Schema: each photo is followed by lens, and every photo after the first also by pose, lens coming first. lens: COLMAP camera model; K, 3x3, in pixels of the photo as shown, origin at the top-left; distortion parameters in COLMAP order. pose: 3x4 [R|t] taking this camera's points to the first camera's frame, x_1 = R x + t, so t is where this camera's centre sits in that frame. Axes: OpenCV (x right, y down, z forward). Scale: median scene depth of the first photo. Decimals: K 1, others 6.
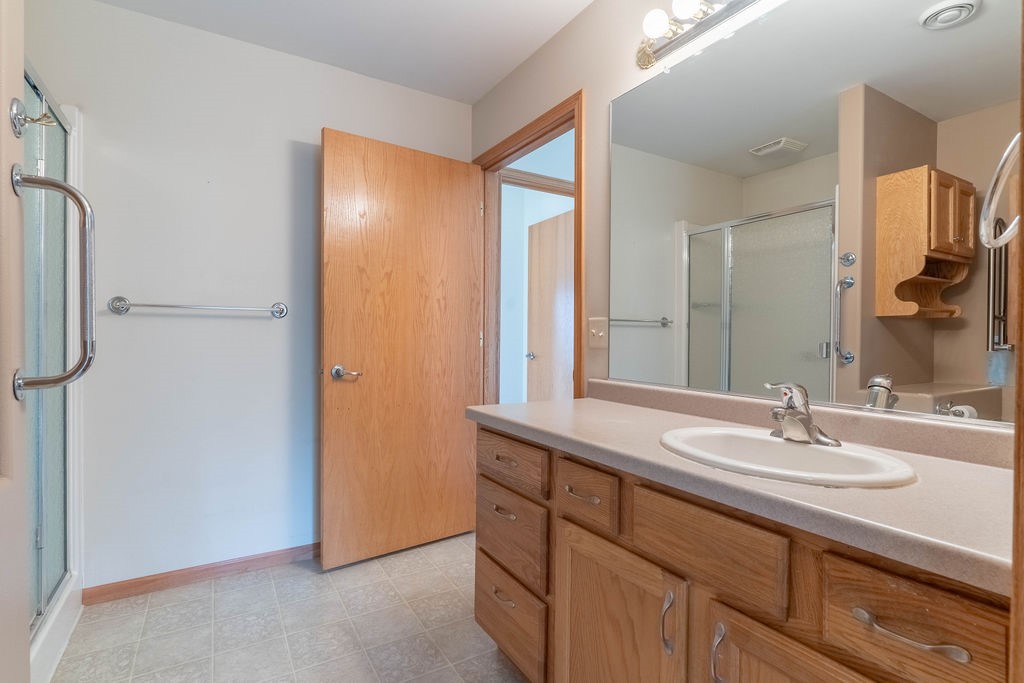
lens RADIAL K [[493.1, 0, 502.2], [0, 493.1, 341.6], [0, 0, 1]] dist [-0.021126, -0.001089]
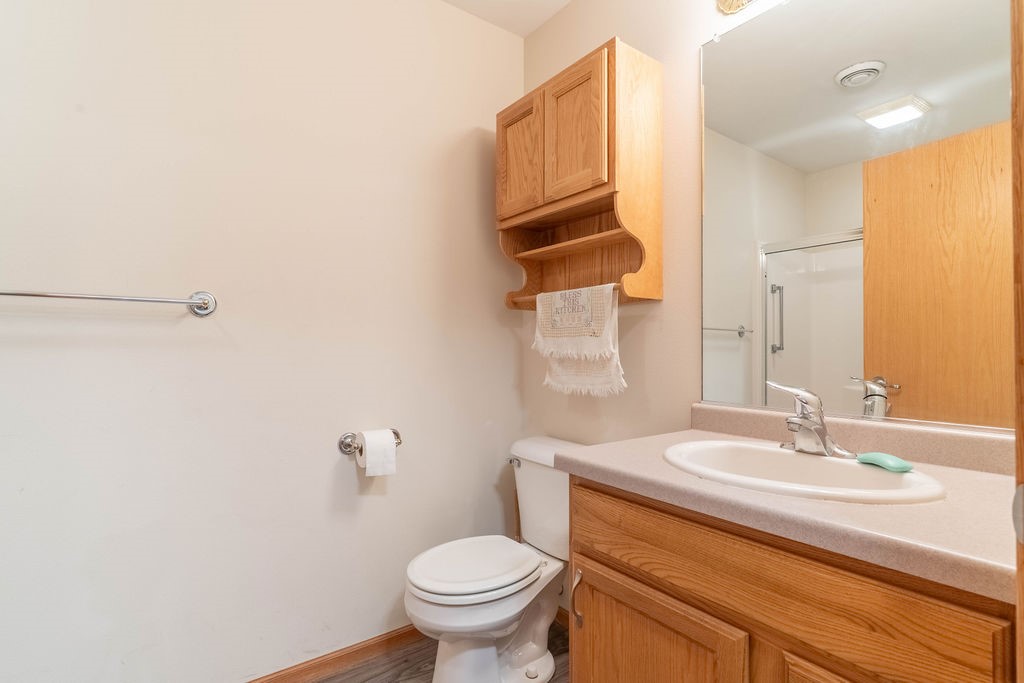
lens RADIAL K [[493.1, 0, 522.7], [0, 493.1, 340.1], [0, 0, 1]] dist [-0.021126, -0.001089]
pose [[0.991198, -0.003801, 0.132334, -0.079712], [0.006350, 0.999802, -0.018848, -0.003599], [-0.132236, 0.019522, 0.991026, 0.130350]]
